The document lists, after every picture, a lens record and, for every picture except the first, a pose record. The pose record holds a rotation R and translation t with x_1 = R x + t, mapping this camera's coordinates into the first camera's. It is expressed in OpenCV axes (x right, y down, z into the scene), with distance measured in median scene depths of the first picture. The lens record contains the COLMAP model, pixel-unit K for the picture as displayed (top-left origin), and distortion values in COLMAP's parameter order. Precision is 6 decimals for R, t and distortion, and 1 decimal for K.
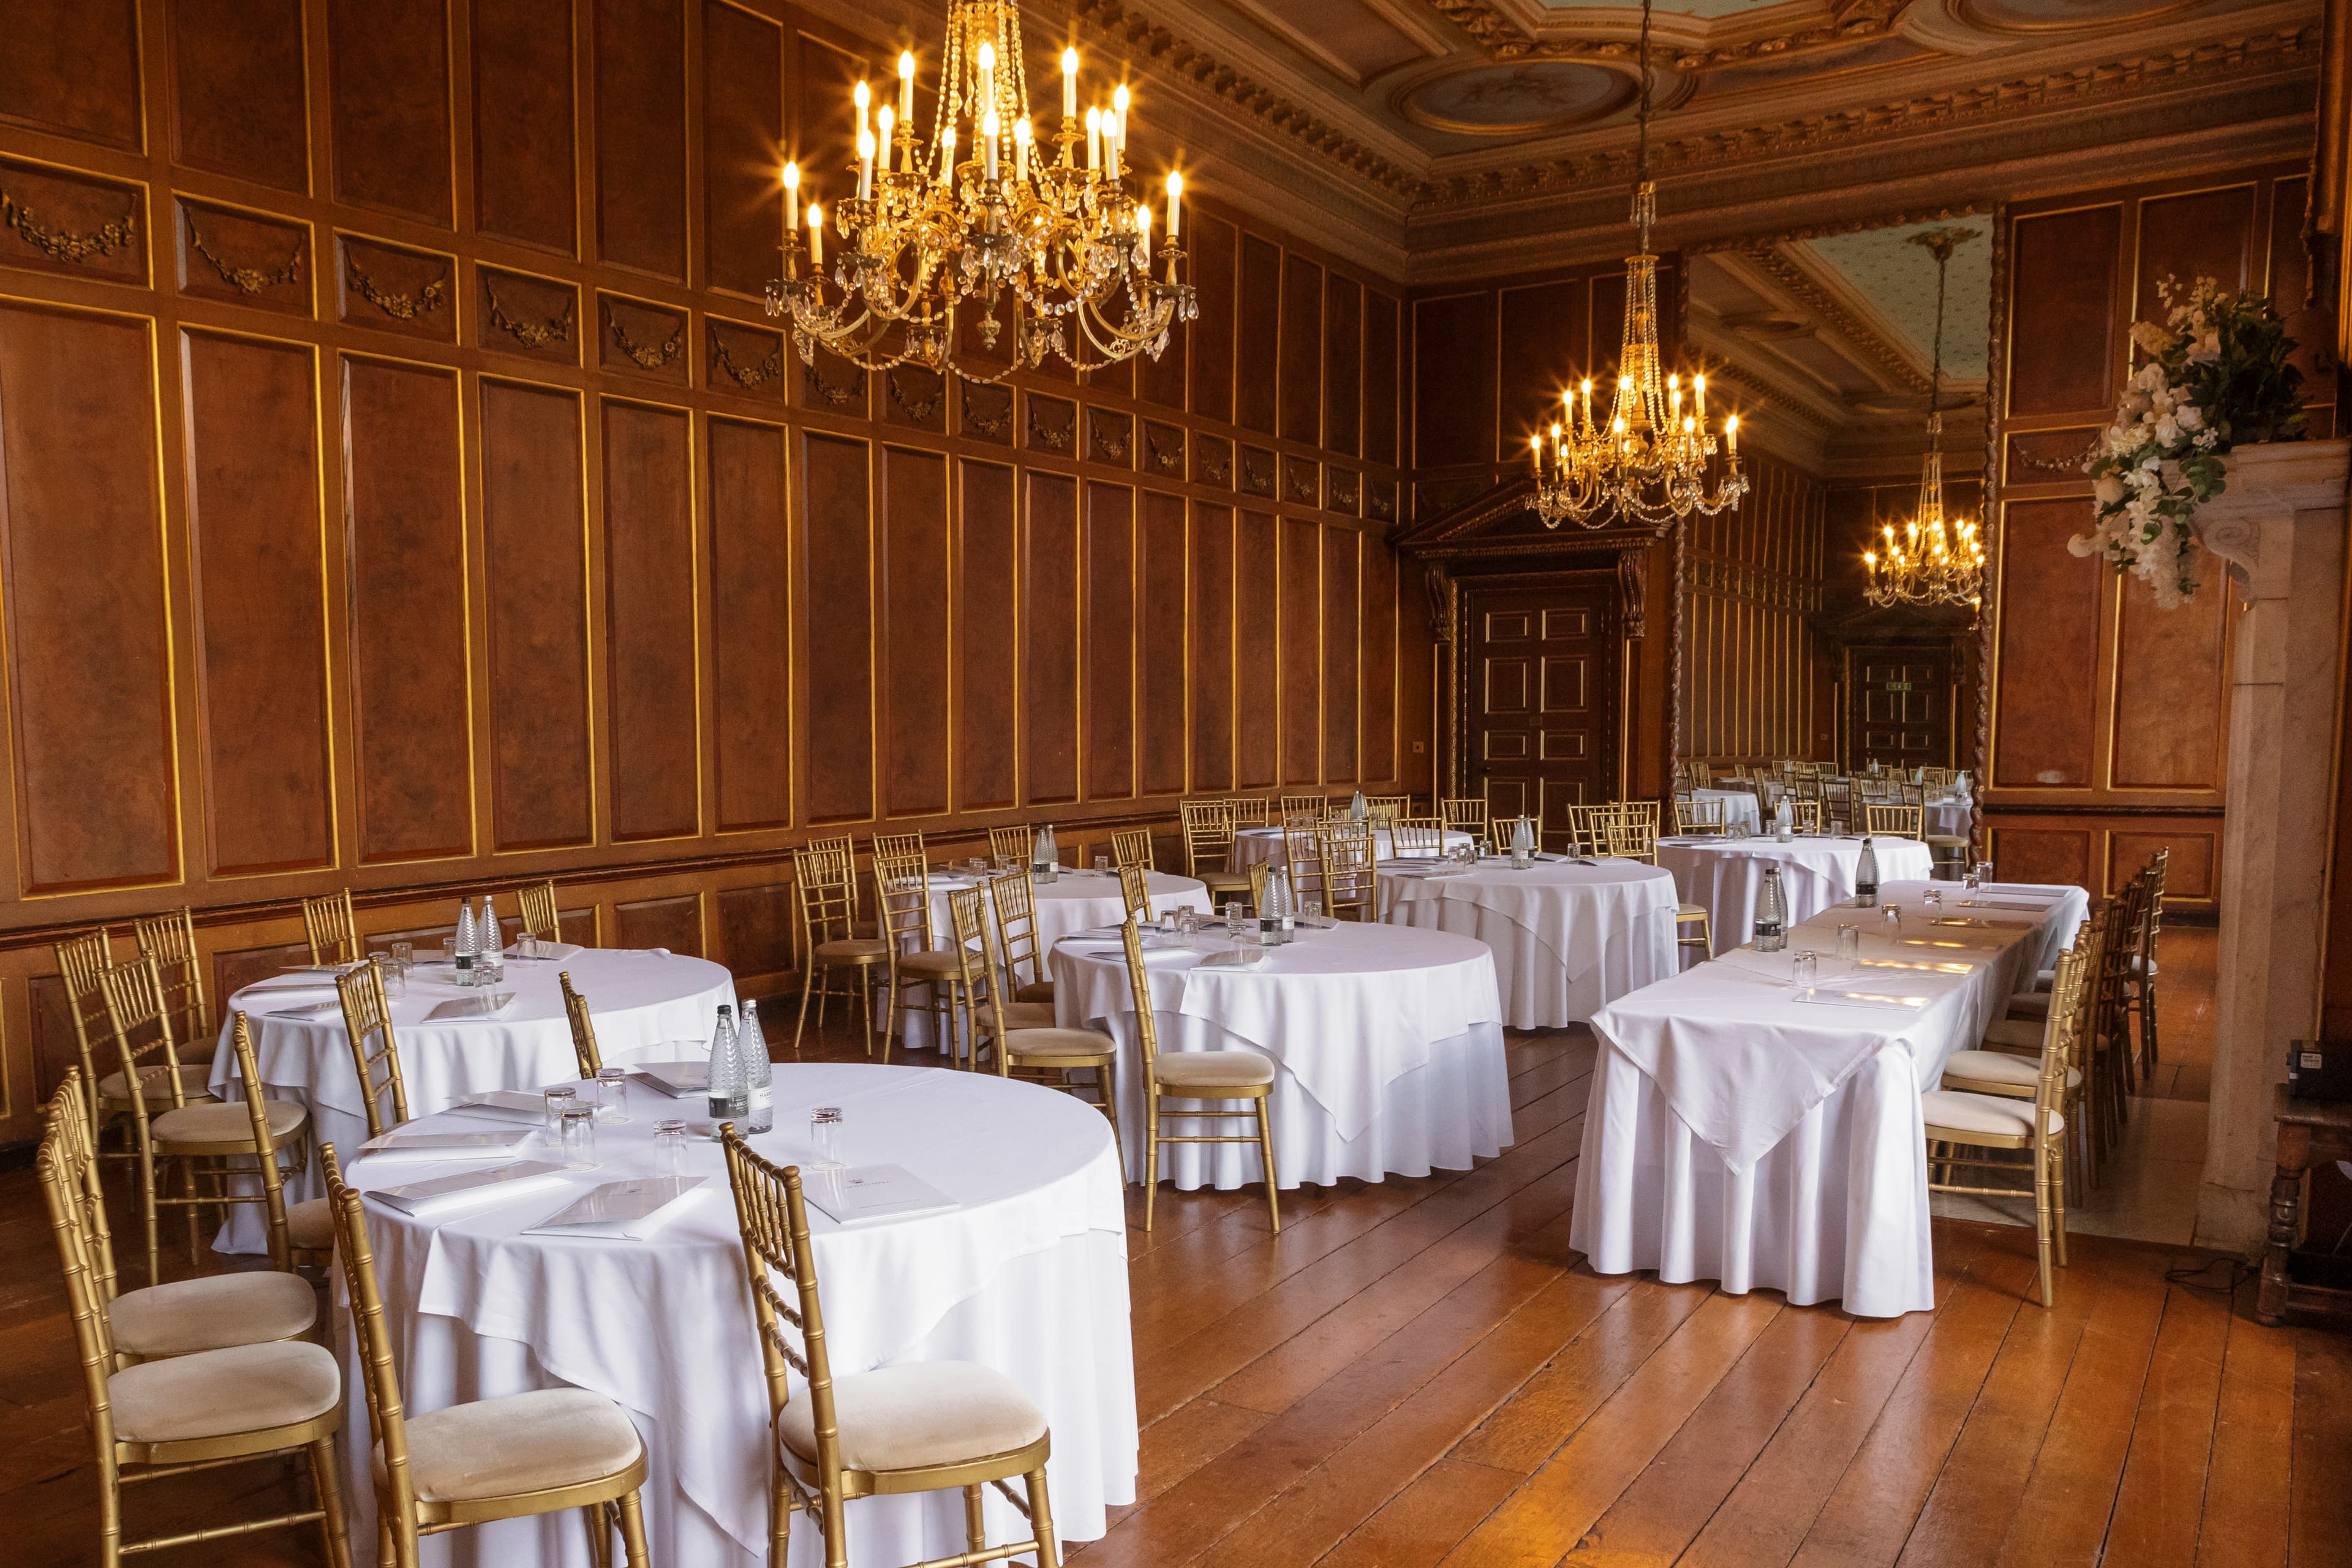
lens RADIAL K [[1846.3, 0, 1002.8], [0, 1846.3, 883.4], [0, 0, 1]] dist [-0.026880, 0.020527]
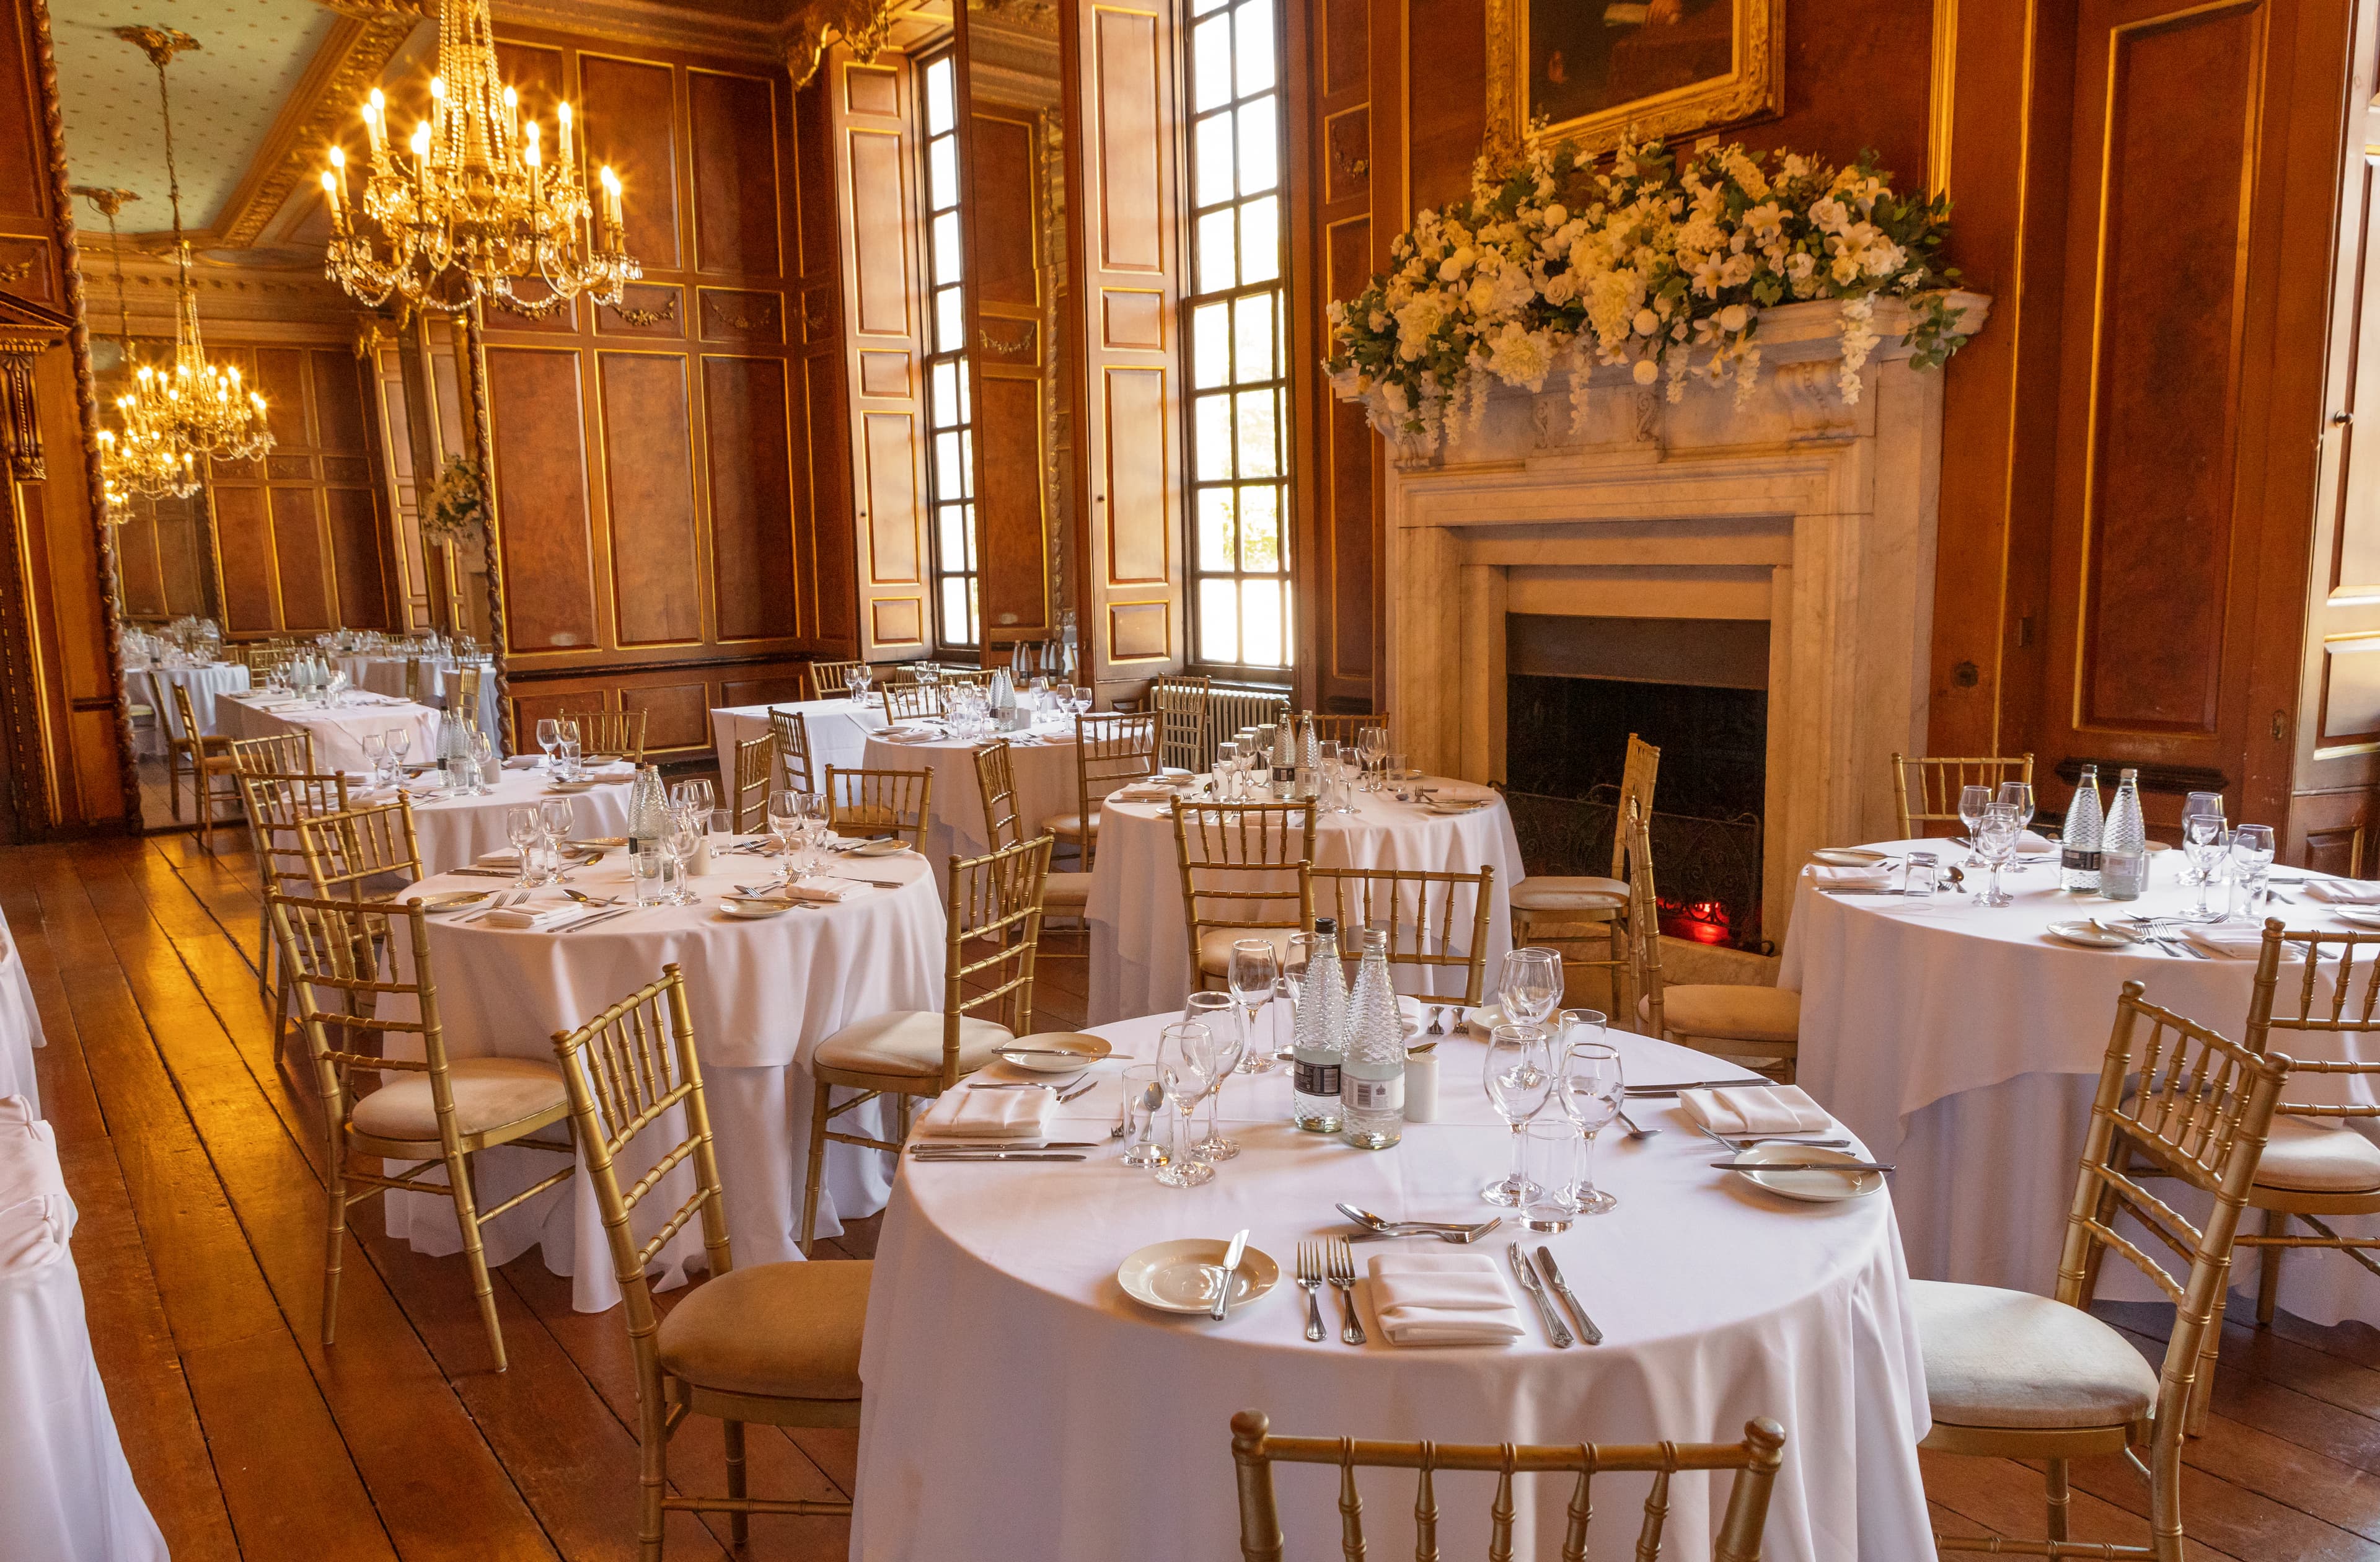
lens RADIAL K [[1623.8, 0, 1187.6], [0, 1623.8, 792.4], [0, 0, 1]] dist [-0.039399, 0.027759]
pose [[0.297261, -0.136298, 0.945018, -0.190404], [0.110690, 0.988004, 0.107680, -0.042919], [-0.948358, 0.072595, 0.308782, 0.550588]]
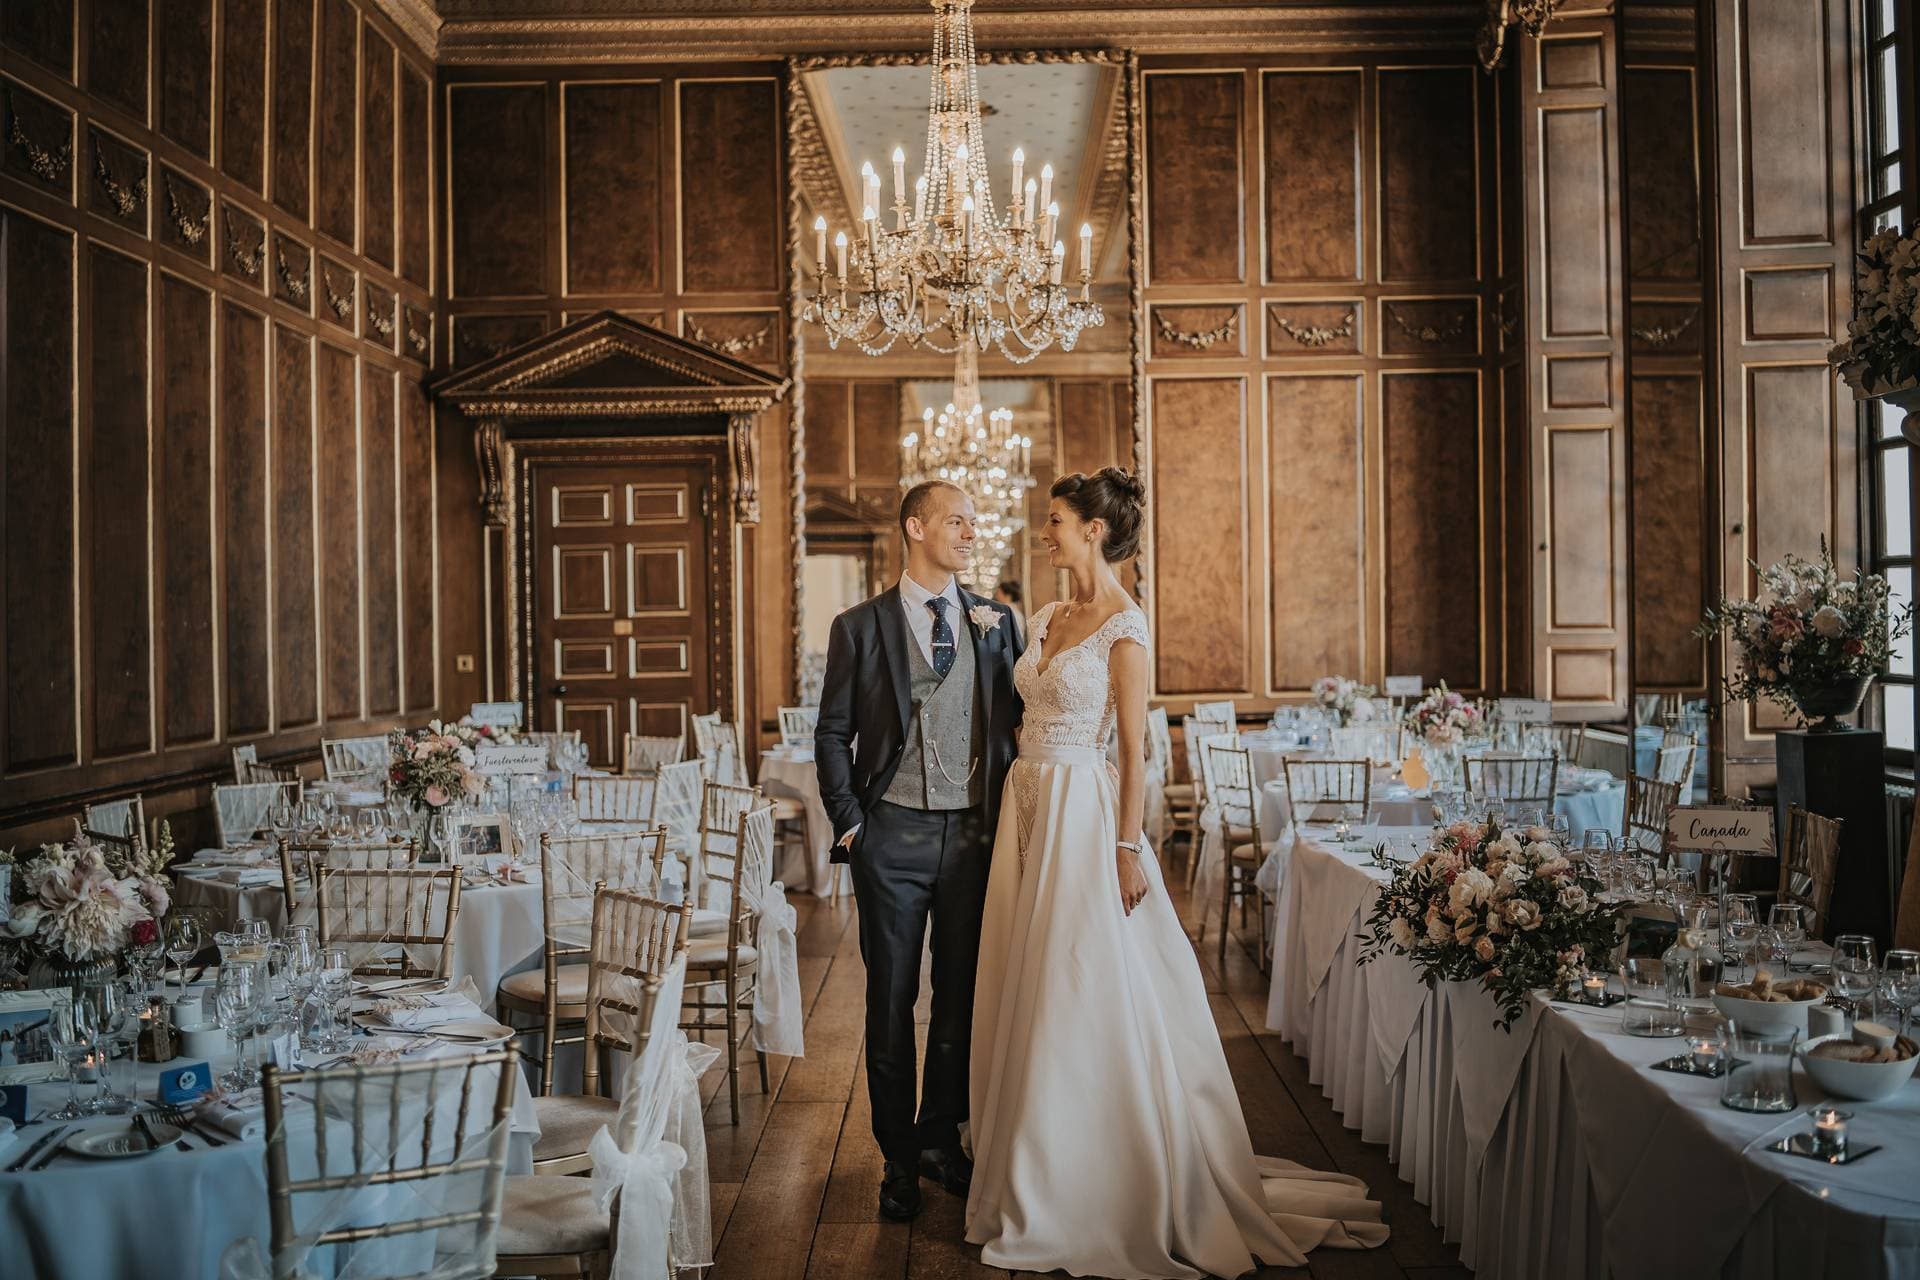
lens RADIAL K [[1951.0, 0, 962.2], [0, 1951.0, 604.6], [0, 0, 1]] dist [-0.067230, 0.001646]
pose [[0.820781, -0.000487, 0.571243, -0.093347], [0.060527, 0.994444, -0.086120, -0.027315], [-0.568028, 0.105262, 0.816250, 0.368903]]
